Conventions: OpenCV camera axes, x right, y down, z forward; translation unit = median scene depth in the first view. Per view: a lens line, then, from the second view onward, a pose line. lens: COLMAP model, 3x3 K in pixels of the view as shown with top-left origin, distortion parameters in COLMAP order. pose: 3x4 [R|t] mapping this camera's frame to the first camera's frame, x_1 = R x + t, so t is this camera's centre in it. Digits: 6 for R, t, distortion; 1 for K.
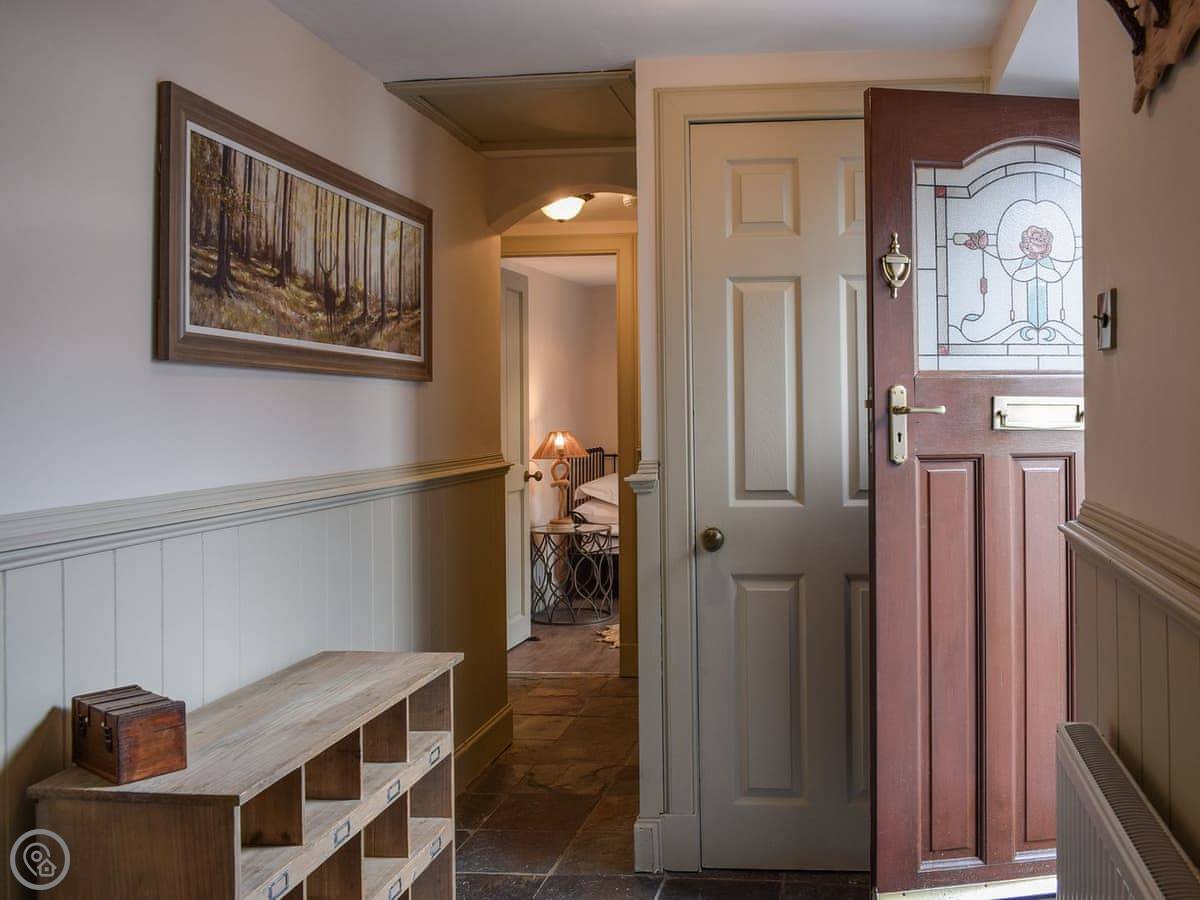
lens RADIAL K [[1095.6, 0, 600.0], [0, 1095.6, 450.0], [0, 0, 1]] dist [-0.092107, 0.012606]
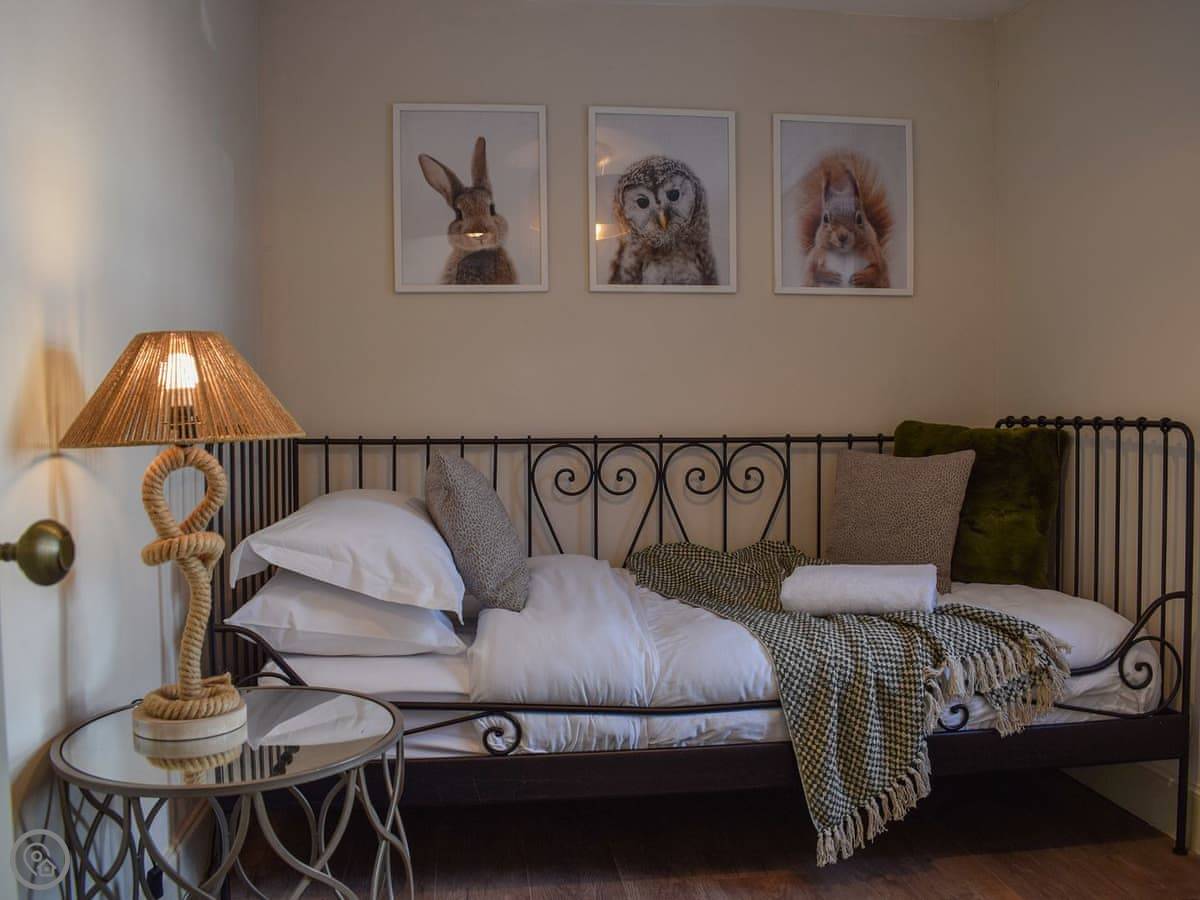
lens RADIAL K [[1095.6, 0, 600.0], [0, 1095.6, 450.0], [0, 0, 1]] dist [-0.092107, 0.012606]
pose [[0.936844, -0.006208, 0.349691, -0.033022], [0.008480, 0.999952, -0.004967, 0.011587], [-0.349643, 0.007618, 0.936852, 0.732480]]
